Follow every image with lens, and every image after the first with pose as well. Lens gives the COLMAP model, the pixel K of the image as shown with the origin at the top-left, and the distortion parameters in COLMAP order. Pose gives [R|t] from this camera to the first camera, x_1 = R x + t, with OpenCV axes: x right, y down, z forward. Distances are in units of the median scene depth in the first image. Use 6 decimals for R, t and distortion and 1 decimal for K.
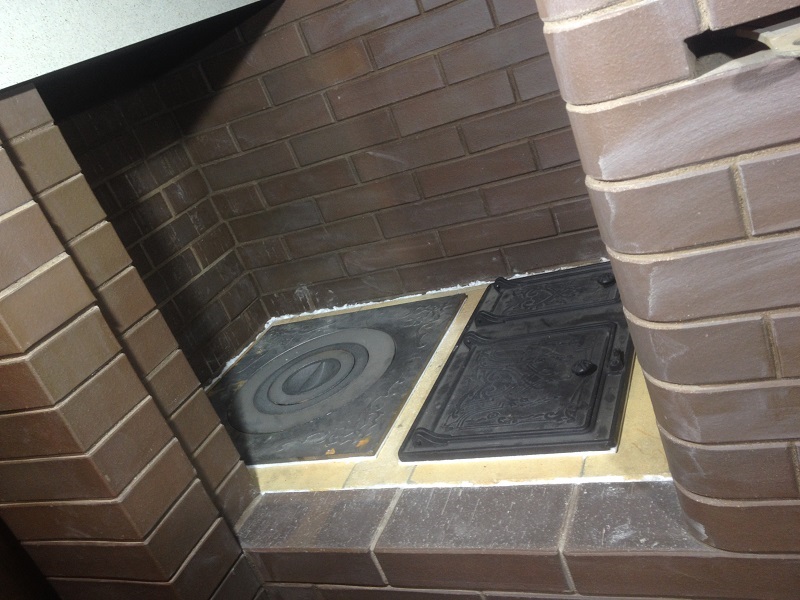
lens RADIAL K [[745.2, 0, 393.9], [0, 745.2, 301.9], [0, 0, 1]] dist [0.132849, -0.293854]
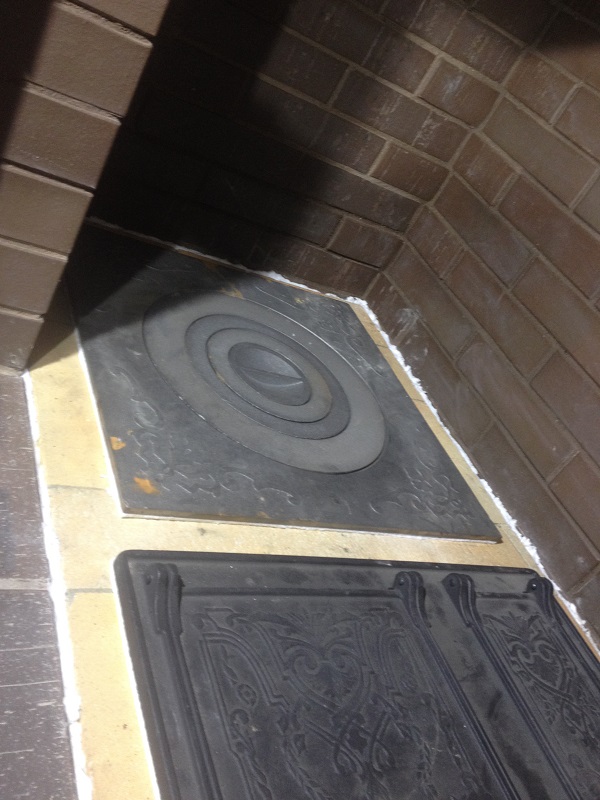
lens RADIAL K [[745.2, 0, 299.3], [0, 745.2, 394.9], [0, 0, 1]] dist [0.132849, -0.293854]
pose [[0.409923, 0.888752, -0.205143, 0.057283], [-0.859859, 0.451572, 0.238170, -0.077017], [0.304311, 0.078763, 0.949311, 0.407523]]
